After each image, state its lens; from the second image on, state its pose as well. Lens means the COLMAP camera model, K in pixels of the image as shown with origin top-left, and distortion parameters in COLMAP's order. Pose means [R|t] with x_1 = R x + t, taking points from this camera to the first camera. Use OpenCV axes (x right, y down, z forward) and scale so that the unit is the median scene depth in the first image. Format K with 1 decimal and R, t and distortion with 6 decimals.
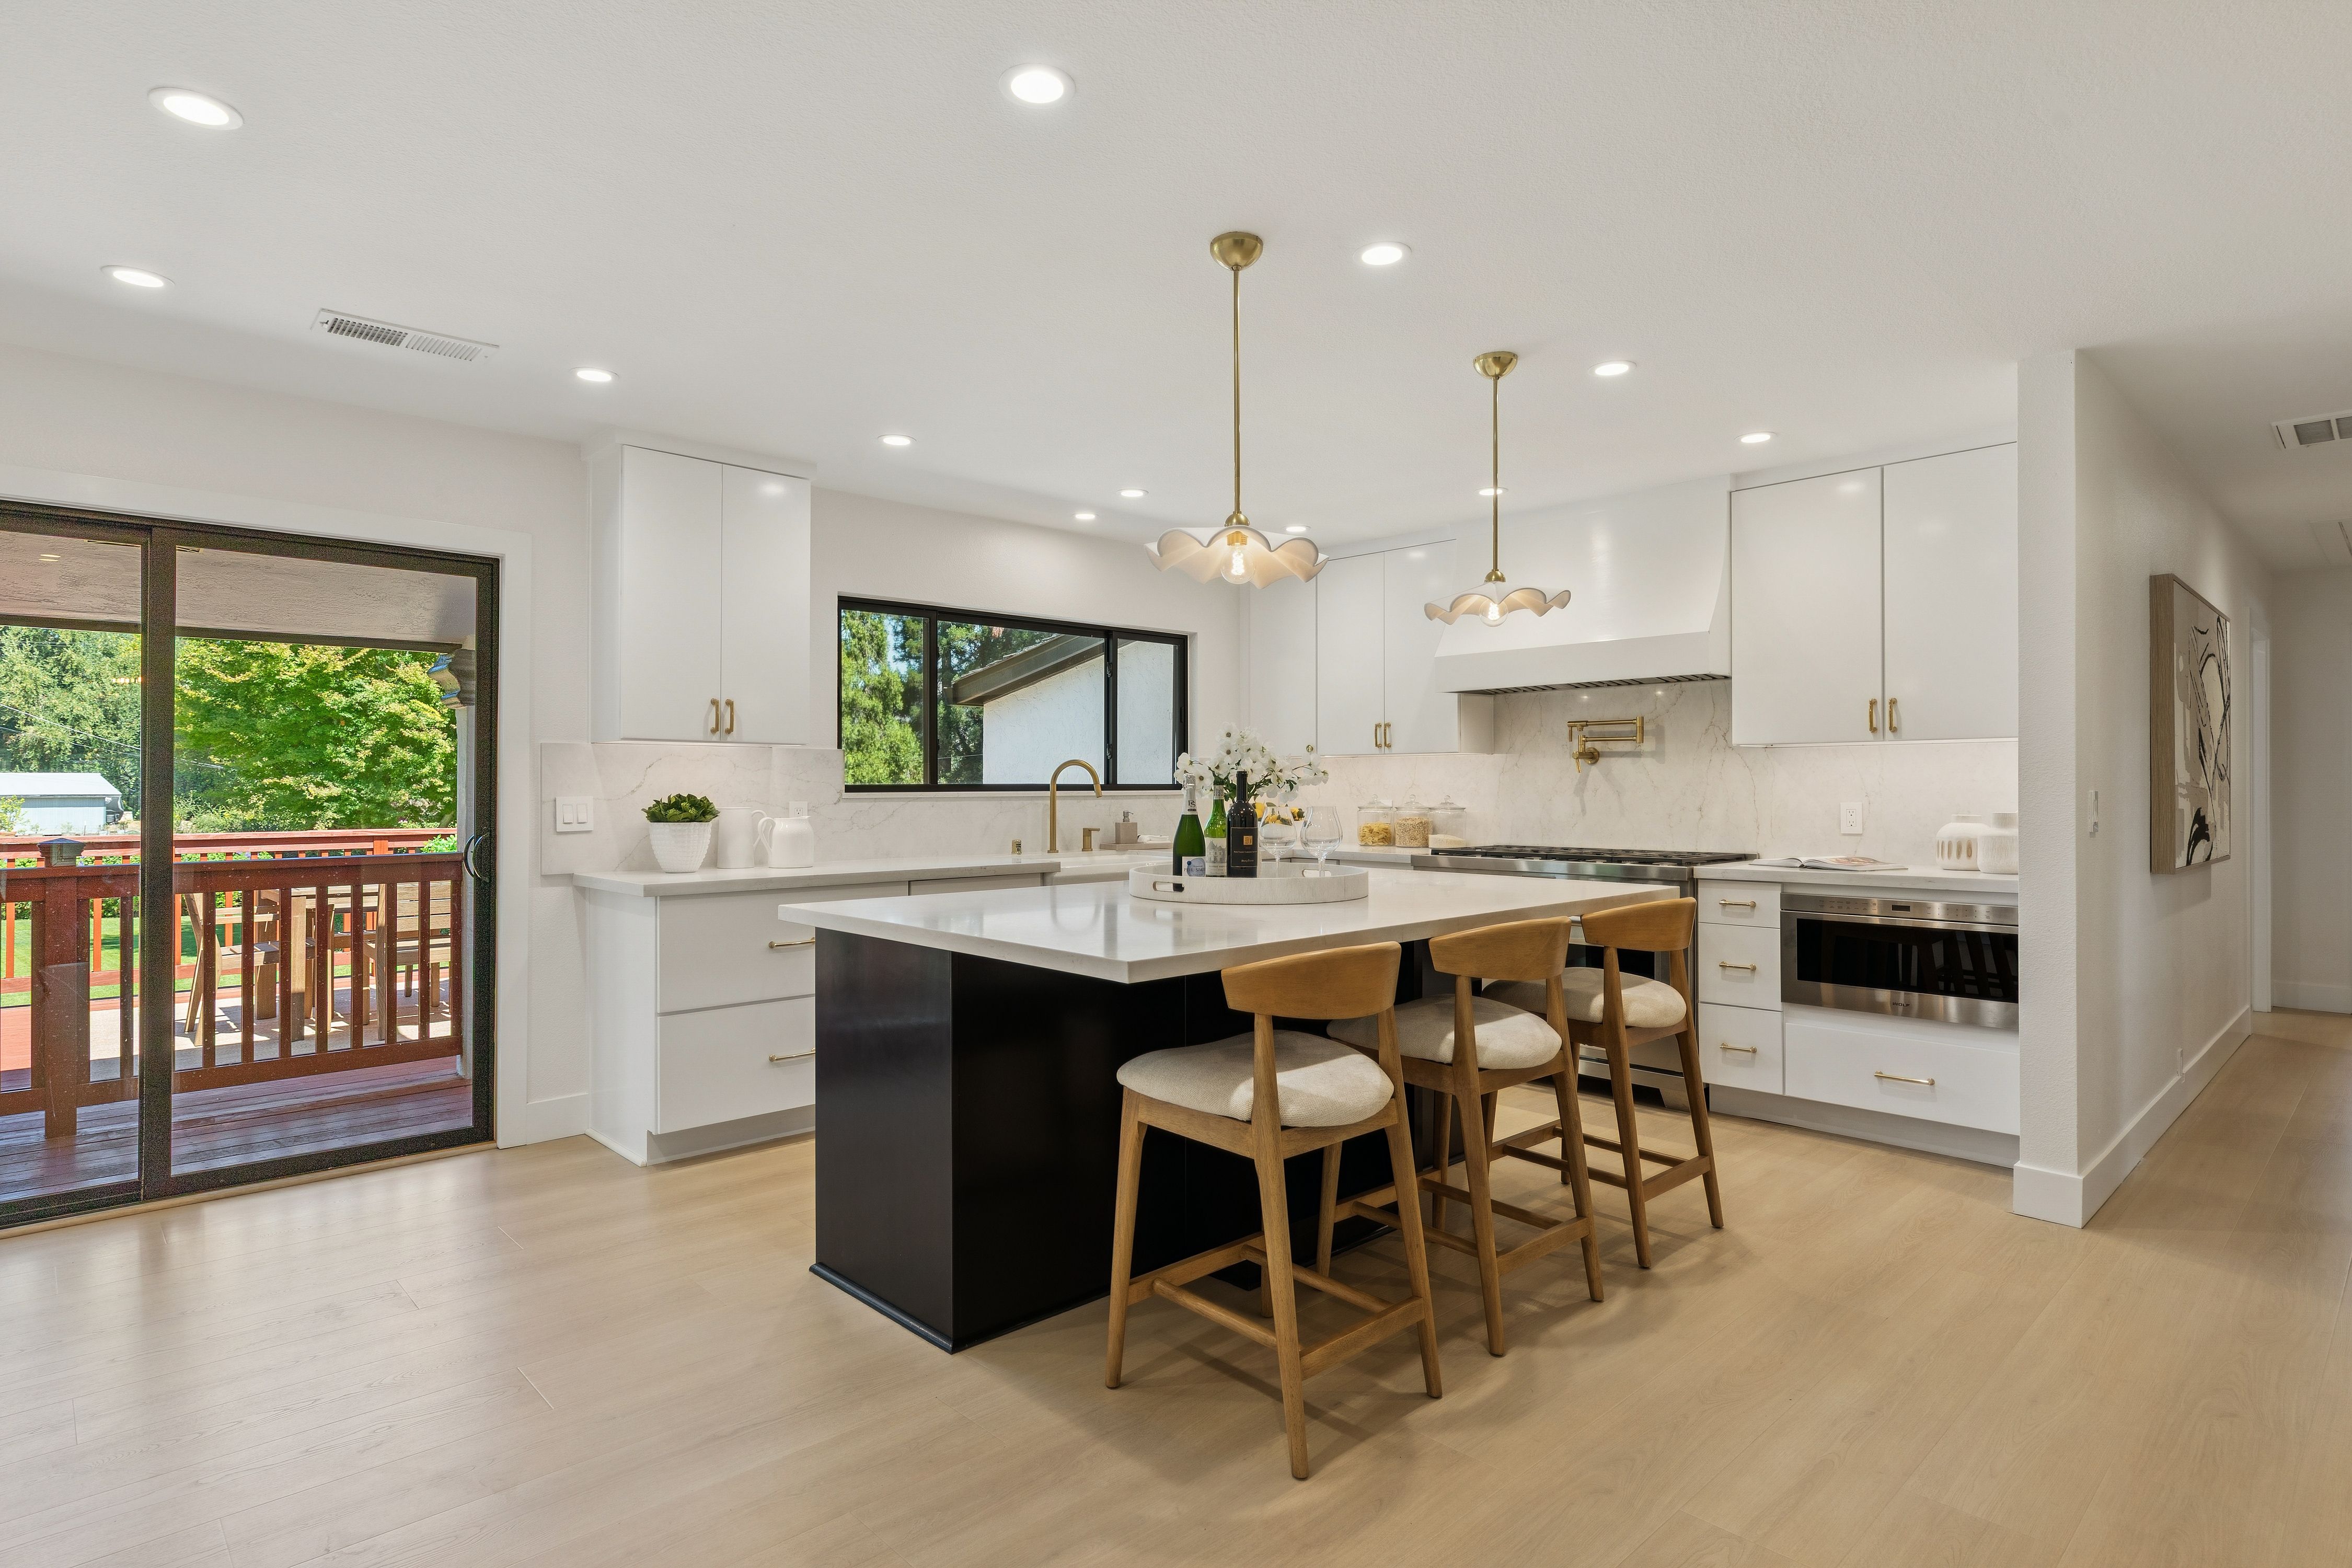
lens RADIAL K [[1229.3, 0, 1168.4], [0, 1229.3, 782.5], [0, 0, 1]] dist [0.001767, 0.000112]
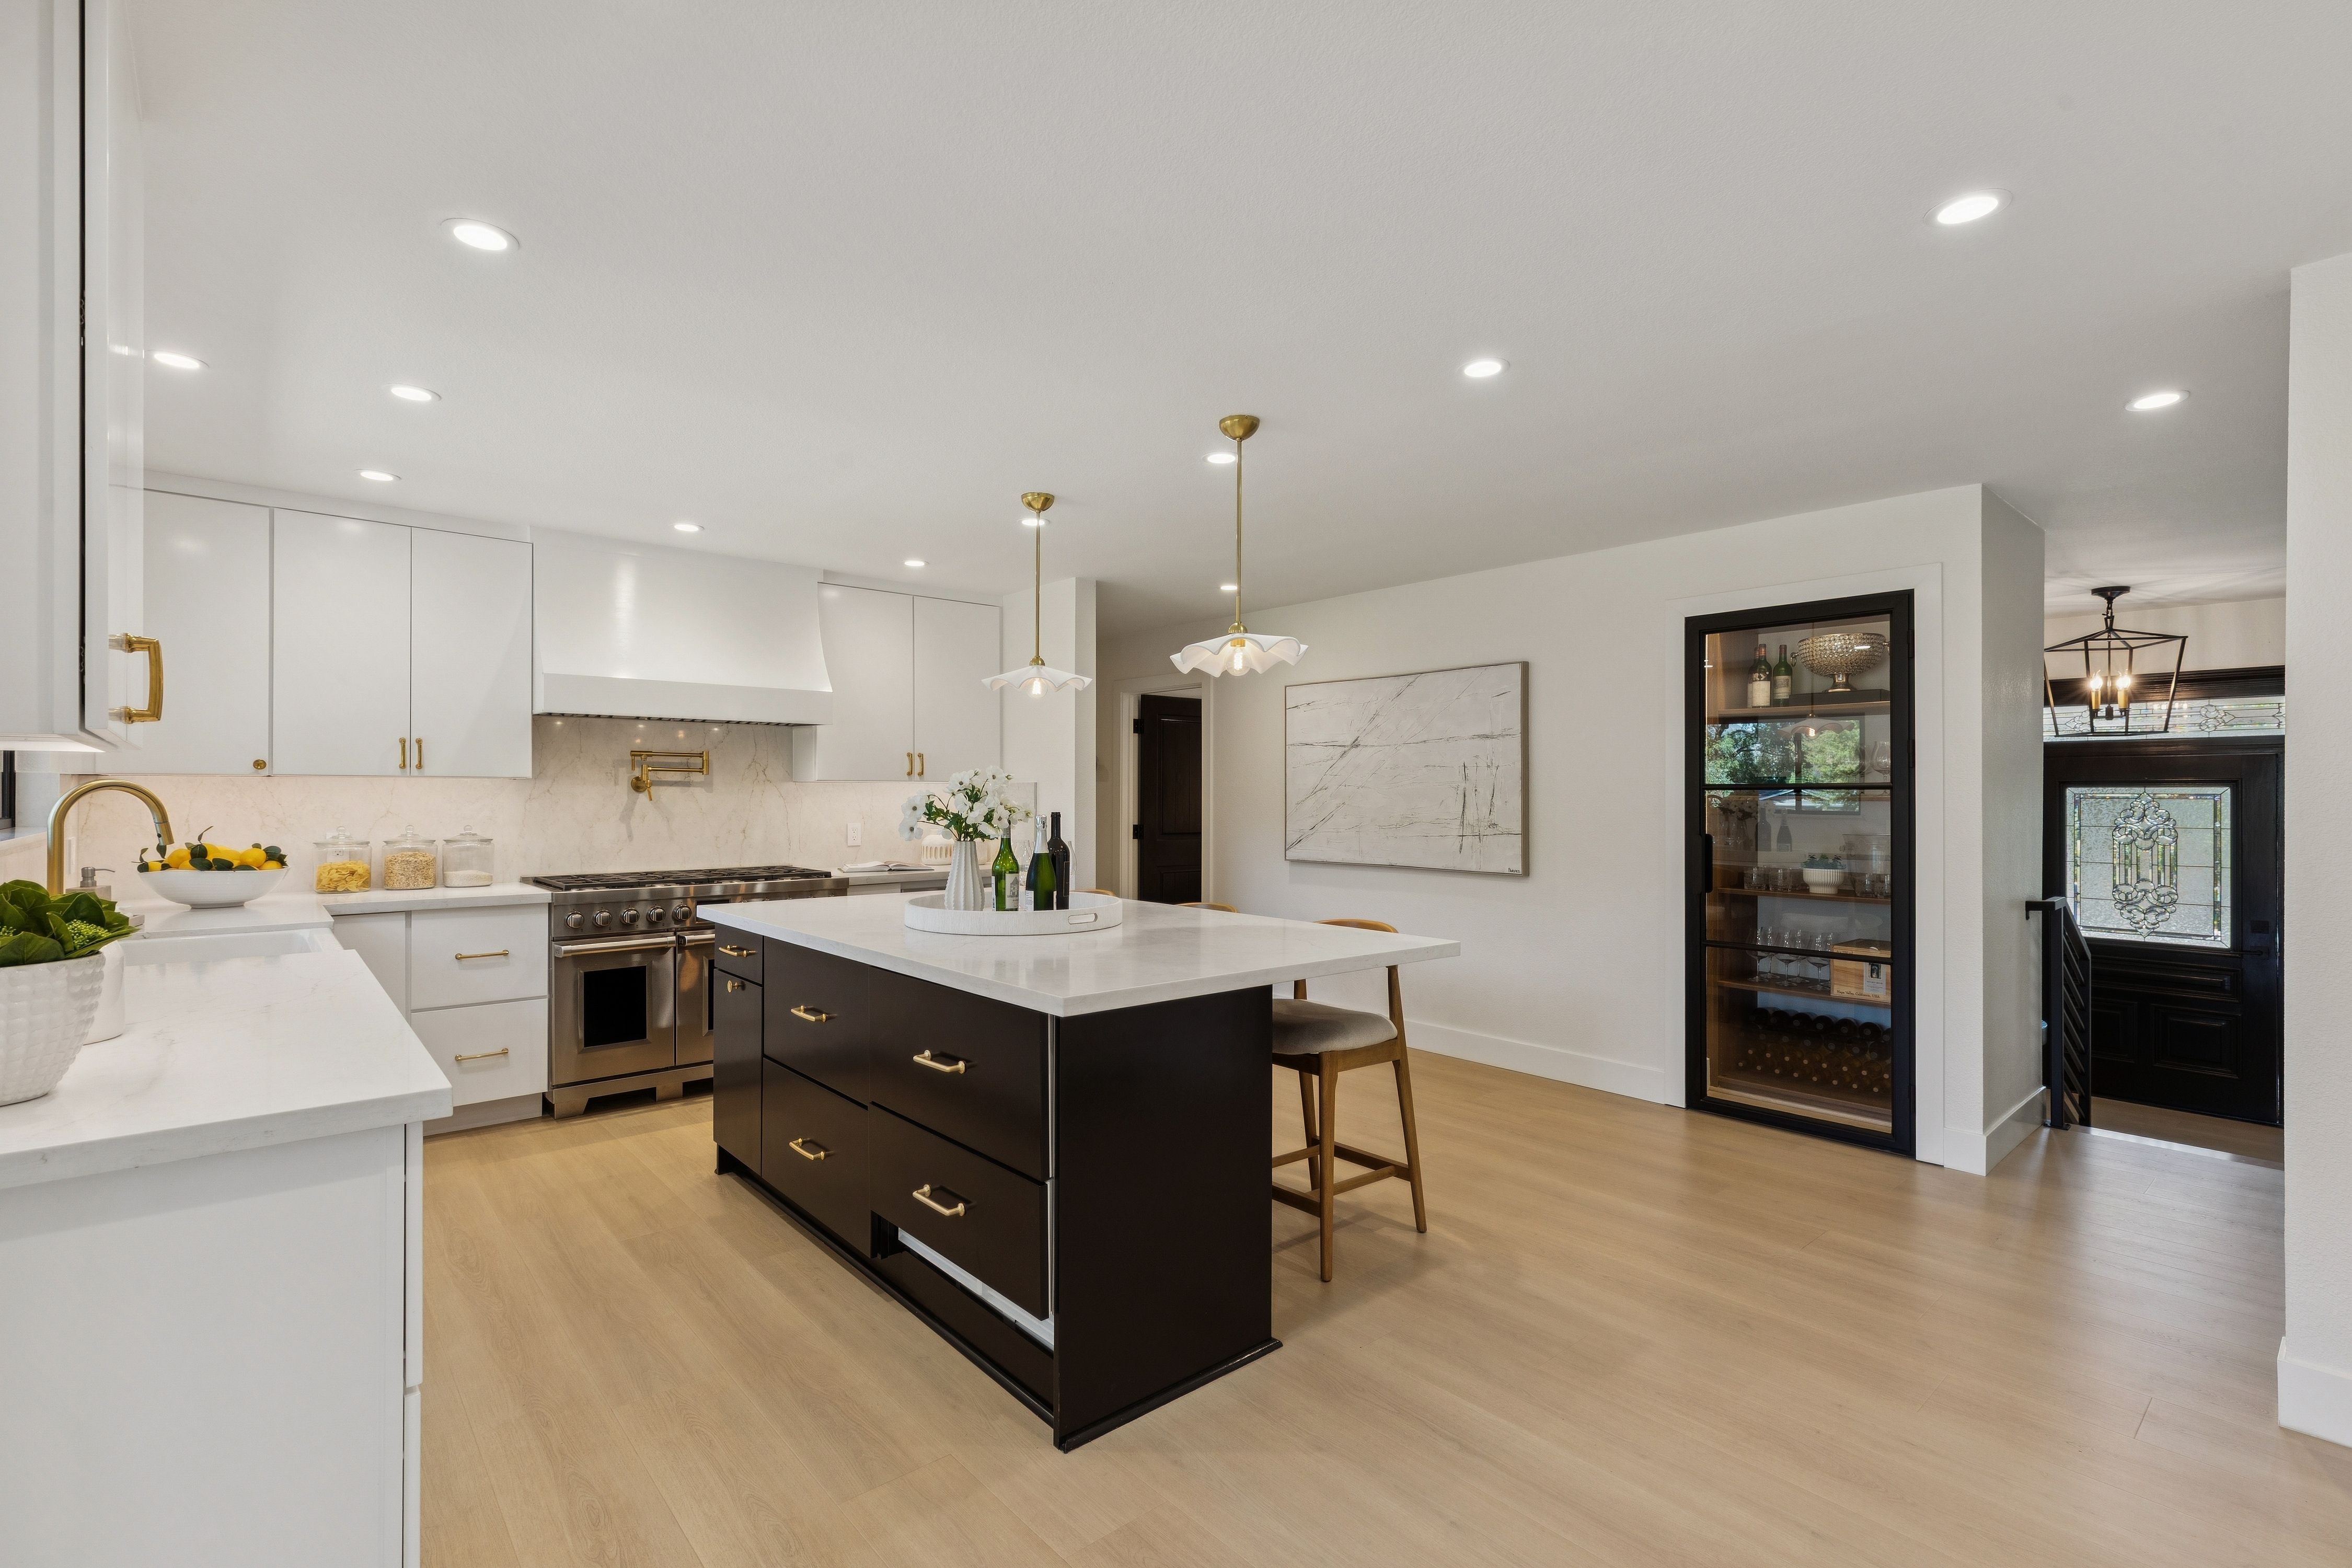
lens RADIAL K [[1059.5, 0, 1170.0], [0, 1059.5, 792.4], [0, 0, 1]] dist [0.012948, 0.000367]
pose [[0.050419, 0.003558, 0.998722, -0.568173], [-0.006980, 0.999970, -0.003210, -0.015695], [-0.998704, -0.006809, 0.050442, 0.524905]]
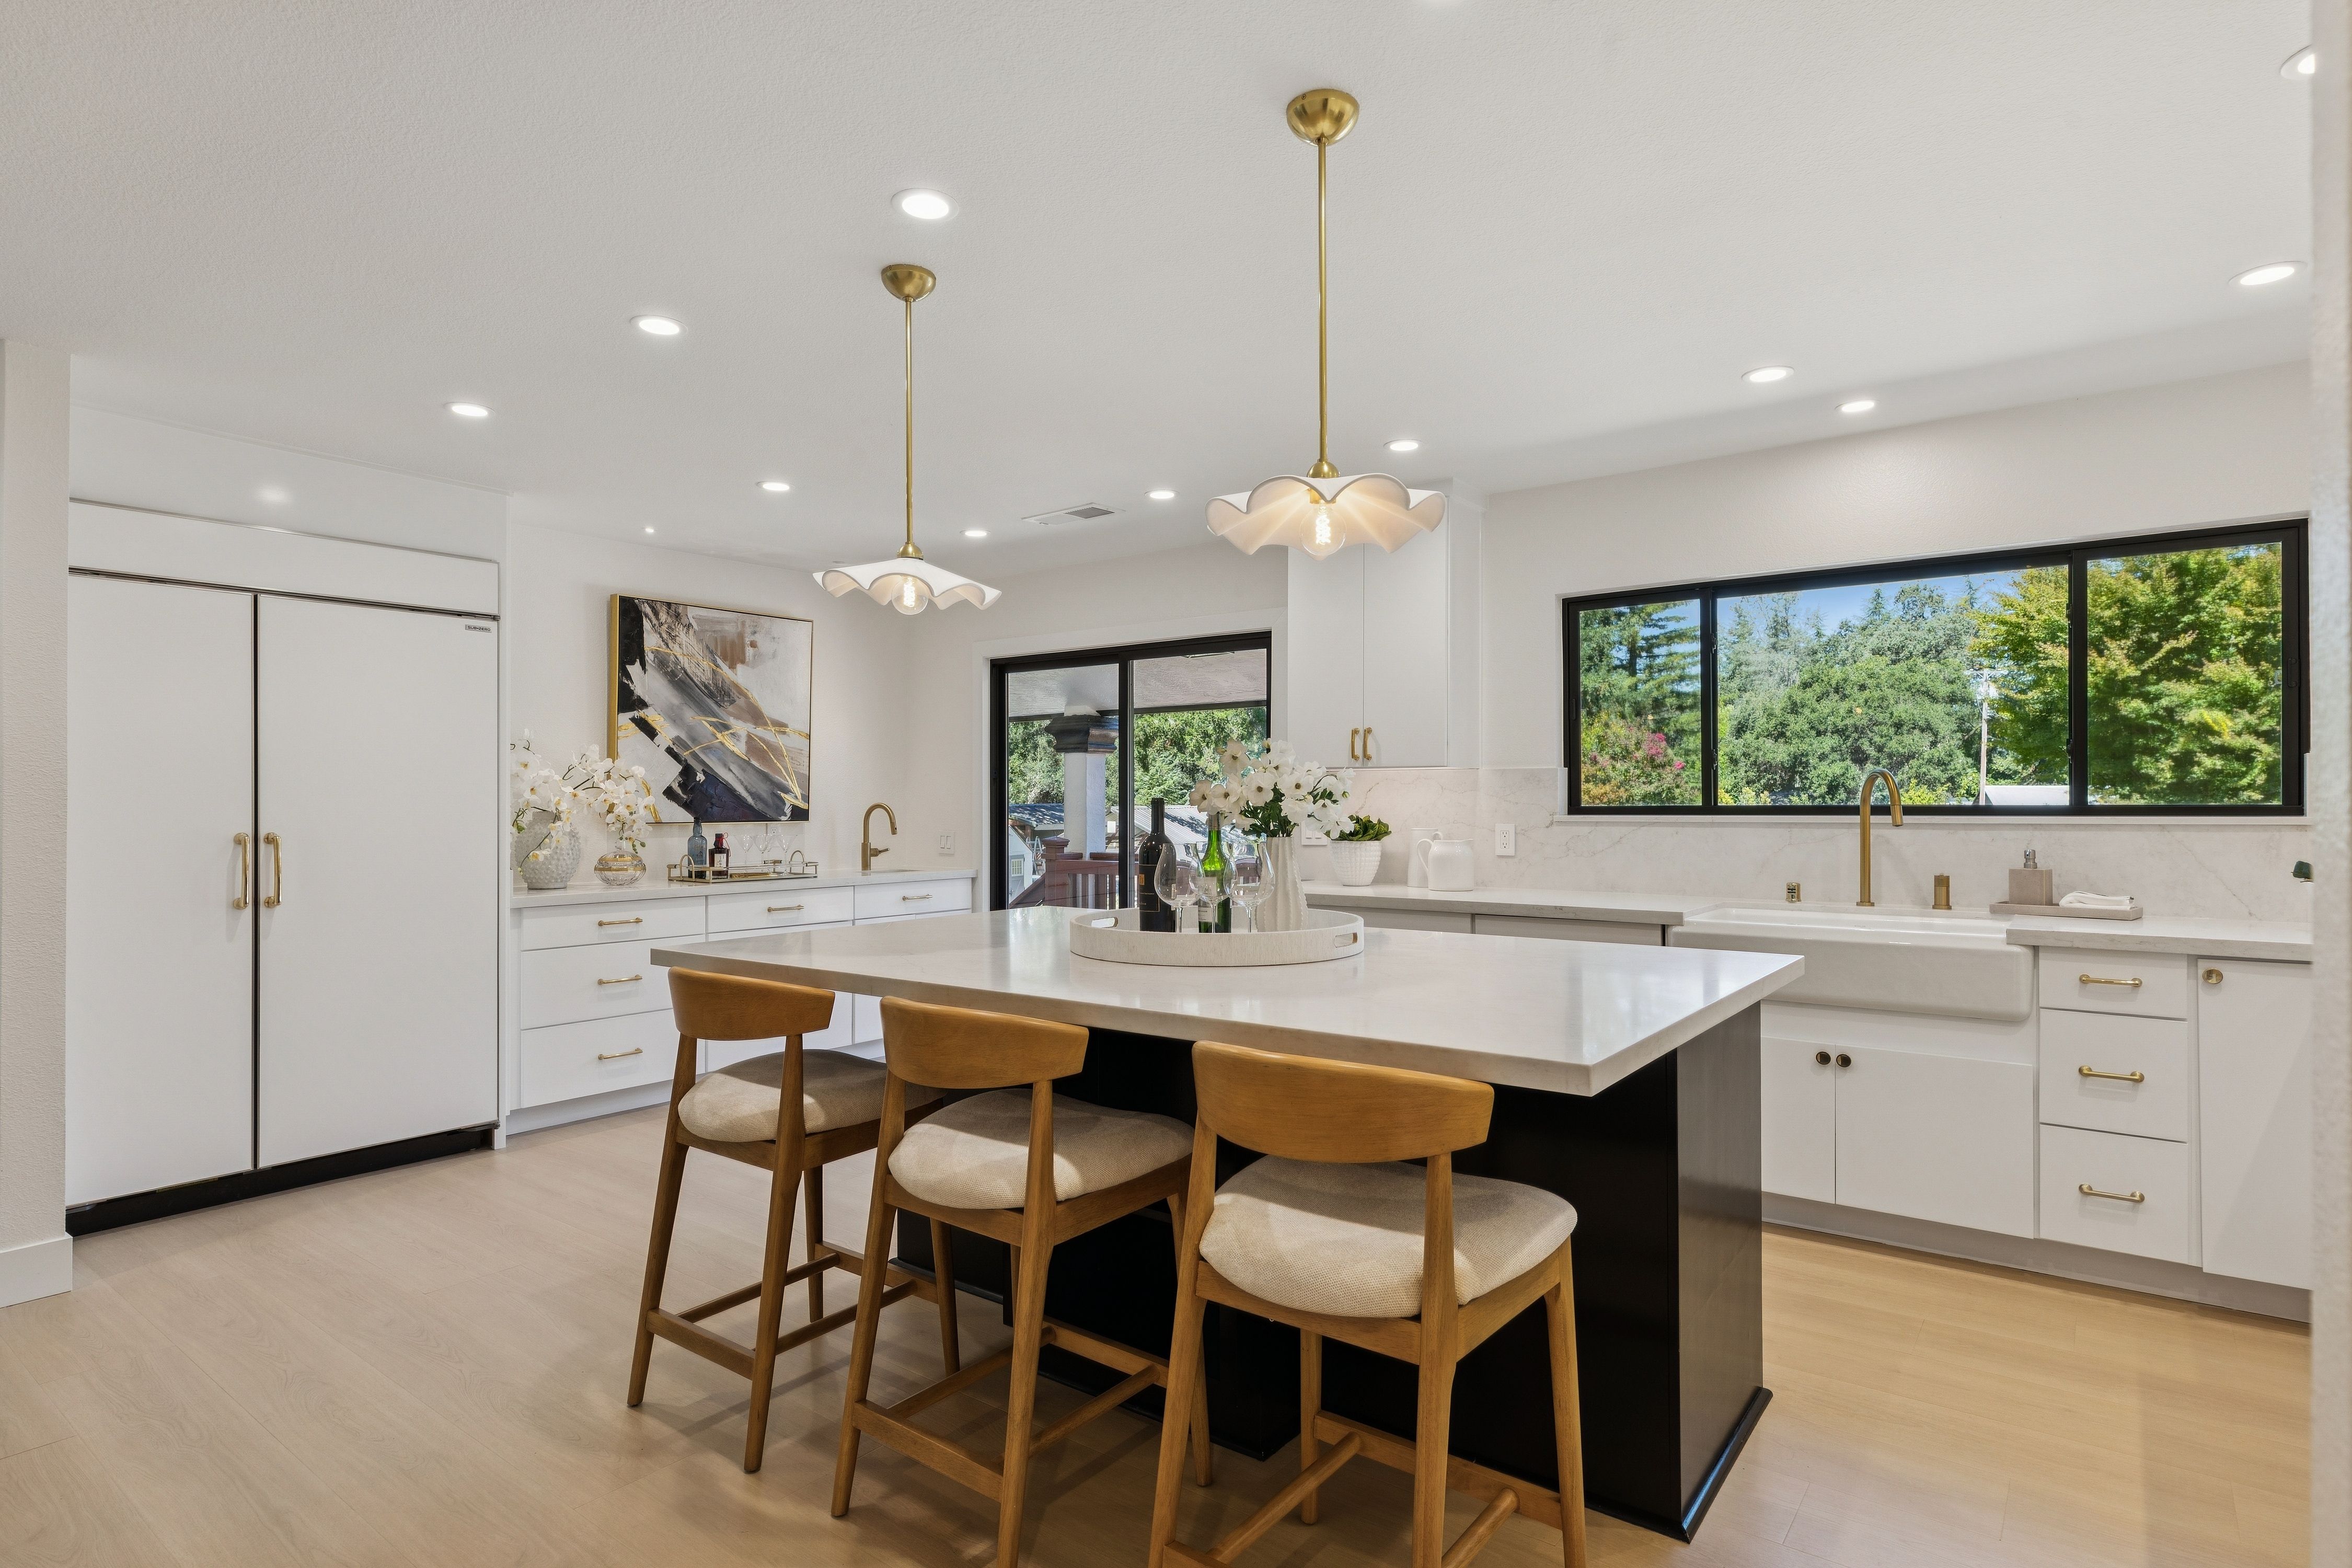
lens RADIAL K [[1219.4, 0, 1169.7], [0, 1219.4, 793.4], [0, 0, 1]] dist [0.002007, -0.000322]
pose [[0.155326, -0.005987, -0.987845, 0.555385], [0.005948, 0.999969, -0.005125, -0.004818], [0.987845, -0.005079, 0.155357, 0.548010]]
